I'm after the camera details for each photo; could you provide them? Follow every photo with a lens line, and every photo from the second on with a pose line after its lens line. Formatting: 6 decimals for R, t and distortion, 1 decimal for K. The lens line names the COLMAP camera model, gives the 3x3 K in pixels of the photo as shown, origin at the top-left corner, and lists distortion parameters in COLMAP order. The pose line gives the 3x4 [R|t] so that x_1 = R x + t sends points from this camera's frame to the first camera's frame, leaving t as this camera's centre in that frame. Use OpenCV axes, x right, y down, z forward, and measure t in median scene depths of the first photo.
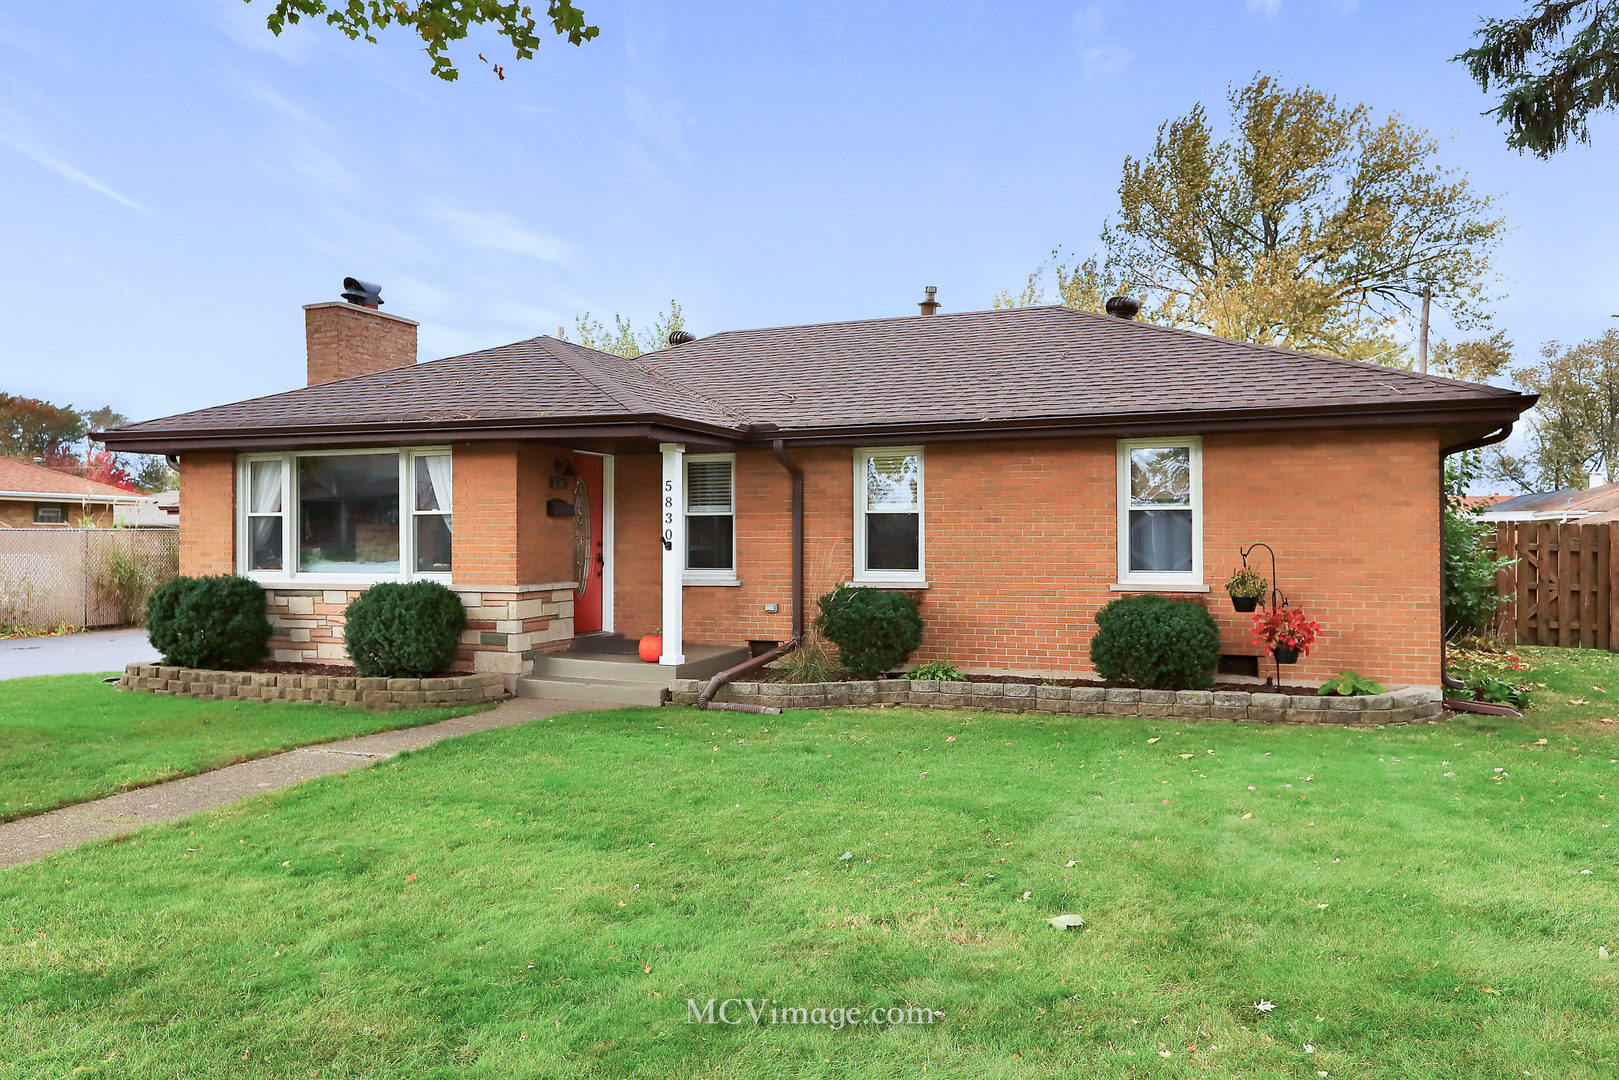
lens RADIAL K [[1202.4, 0, 773.2], [0, 1202.4, 492.0], [0, 0, 1]] dist [0.005382, 0.001519]
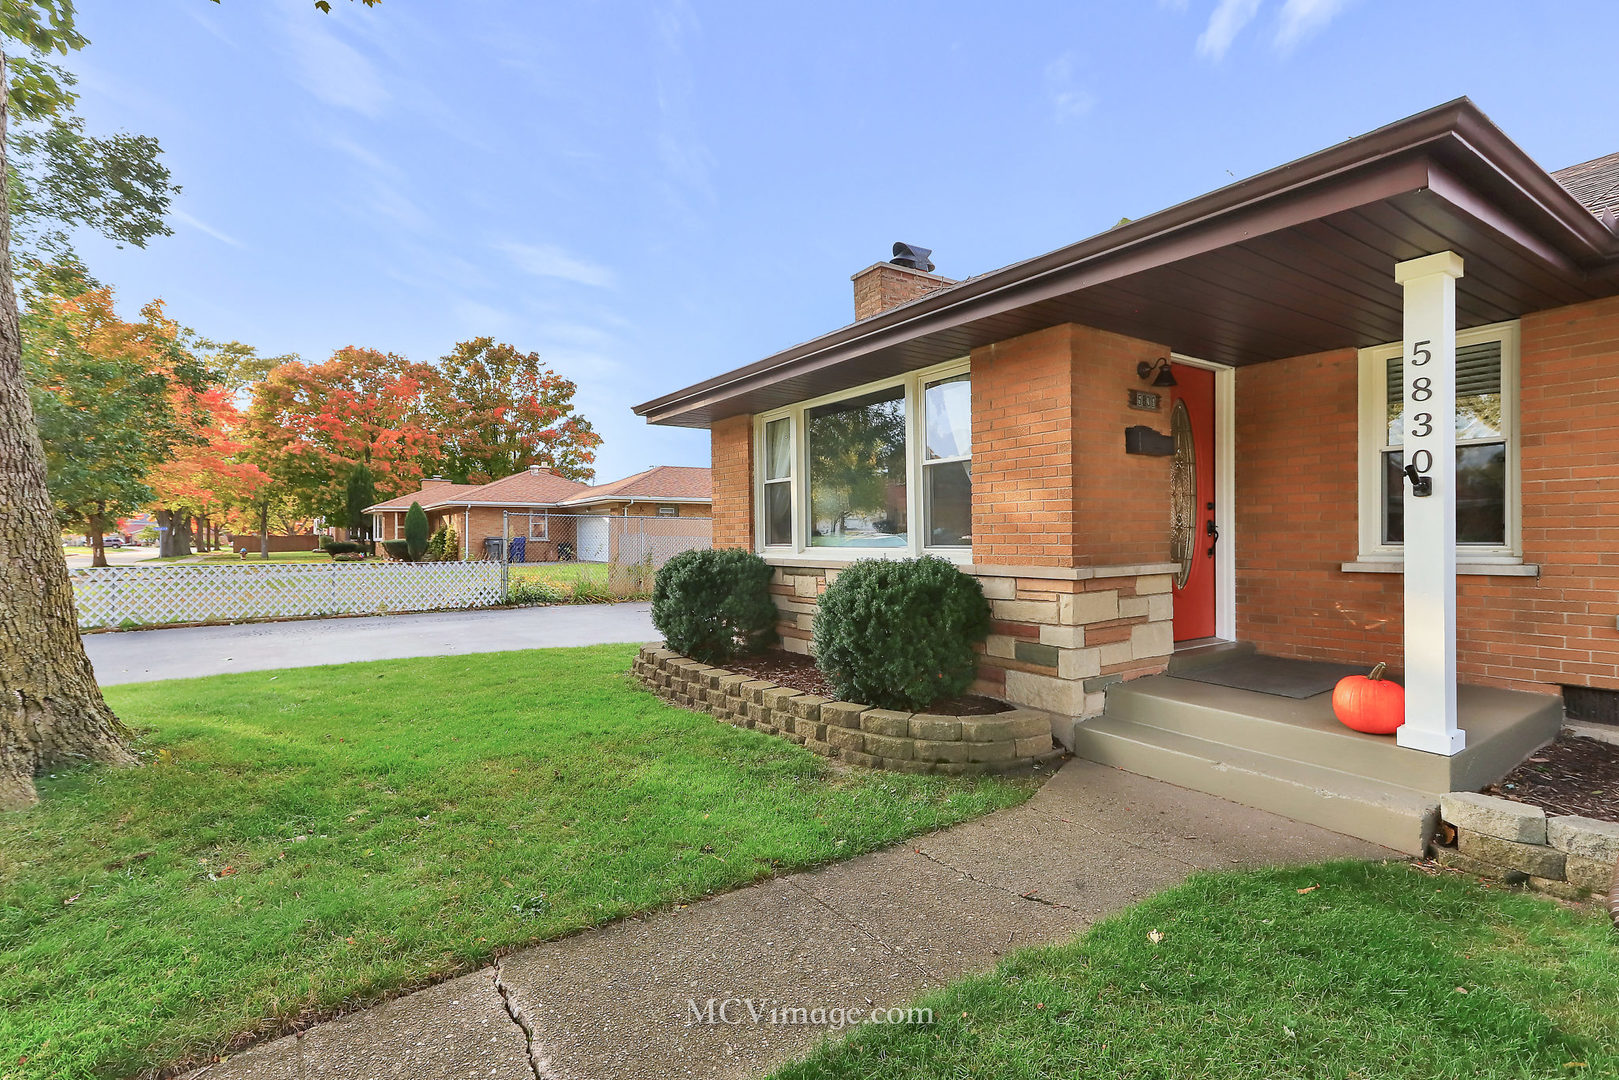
lens RADIAL K [[750.4, 0, 798.9], [0, 750.4, 542.6], [0, 0, 1]] dist [0.022488, 0.000328]
pose [[0.834959, -0.000215, -0.550312, -0.119333], [0.028236, 0.998699, 0.042450, 0.044856], [0.549587, -0.050983, 0.833879, 0.604907]]
